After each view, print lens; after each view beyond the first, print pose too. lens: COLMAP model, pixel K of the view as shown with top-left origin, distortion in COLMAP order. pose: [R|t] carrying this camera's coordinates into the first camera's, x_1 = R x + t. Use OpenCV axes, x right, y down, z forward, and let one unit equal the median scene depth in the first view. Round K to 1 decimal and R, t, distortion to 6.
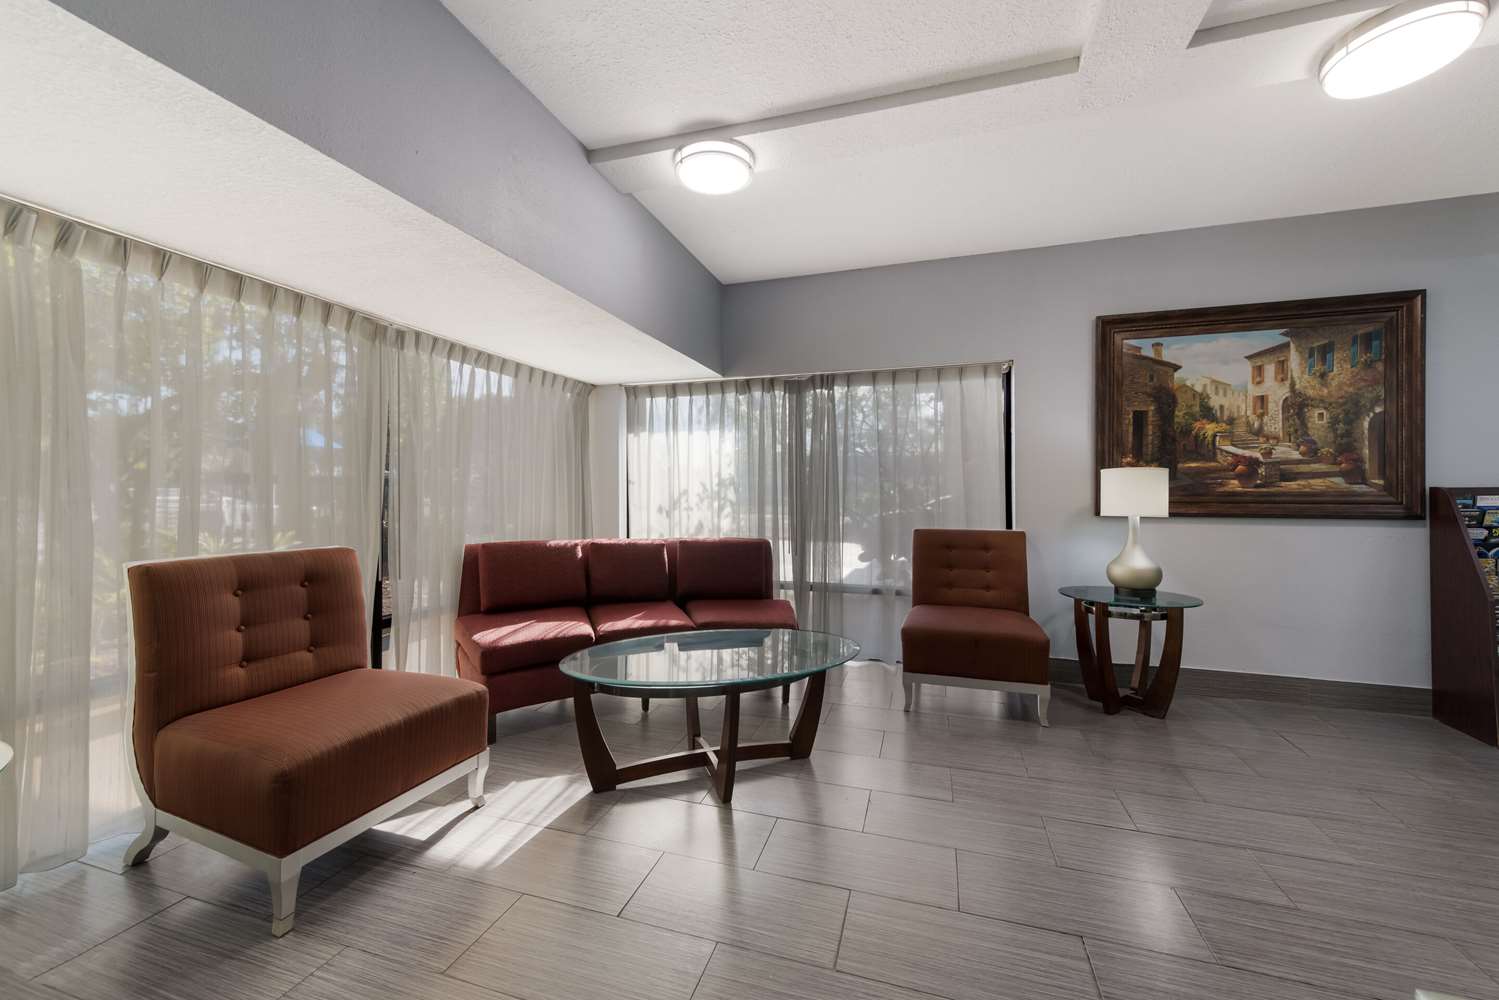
lens RADIAL K [[583.1, 0, 741.8], [0, 583.1, 495.5], [0, 0, 1]] dist [0.002352, 0.000161]
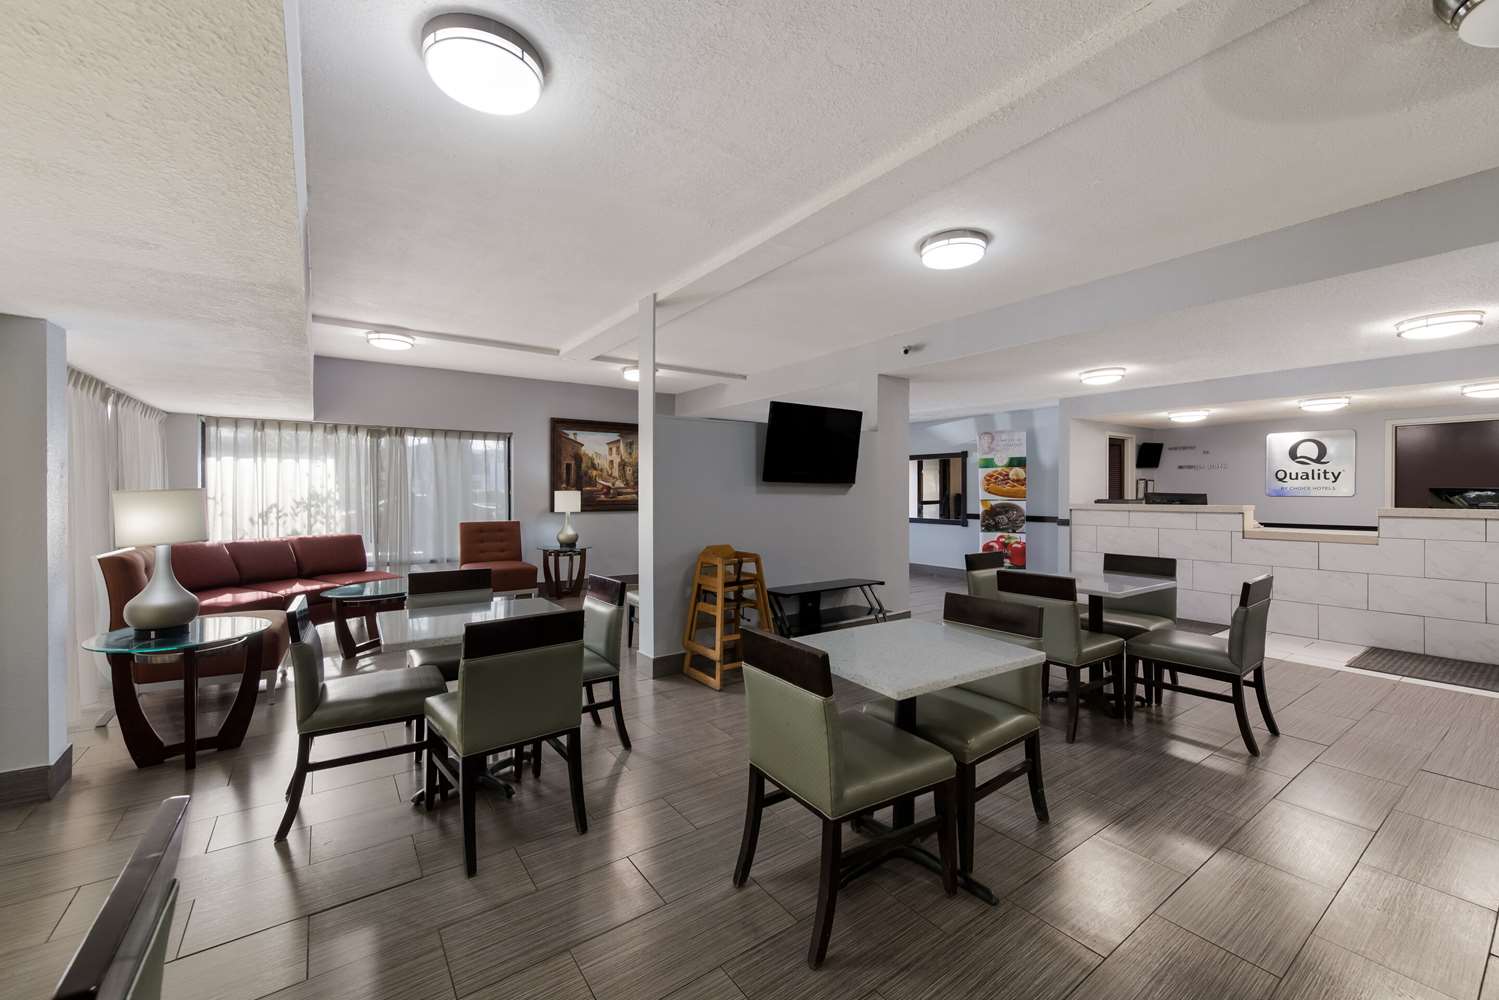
lens RADIAL K [[583.1, 0, 734.9], [0, 583.1, 495.8], [0, 0, 1]] dist [0.002352, 0.000161]
pose [[0.614565, -0.007114, 0.788834, -0.667670], [0.000211, 0.999961, 0.008853, -0.044605], [-0.788866, -0.005274, 0.614542, -0.845167]]
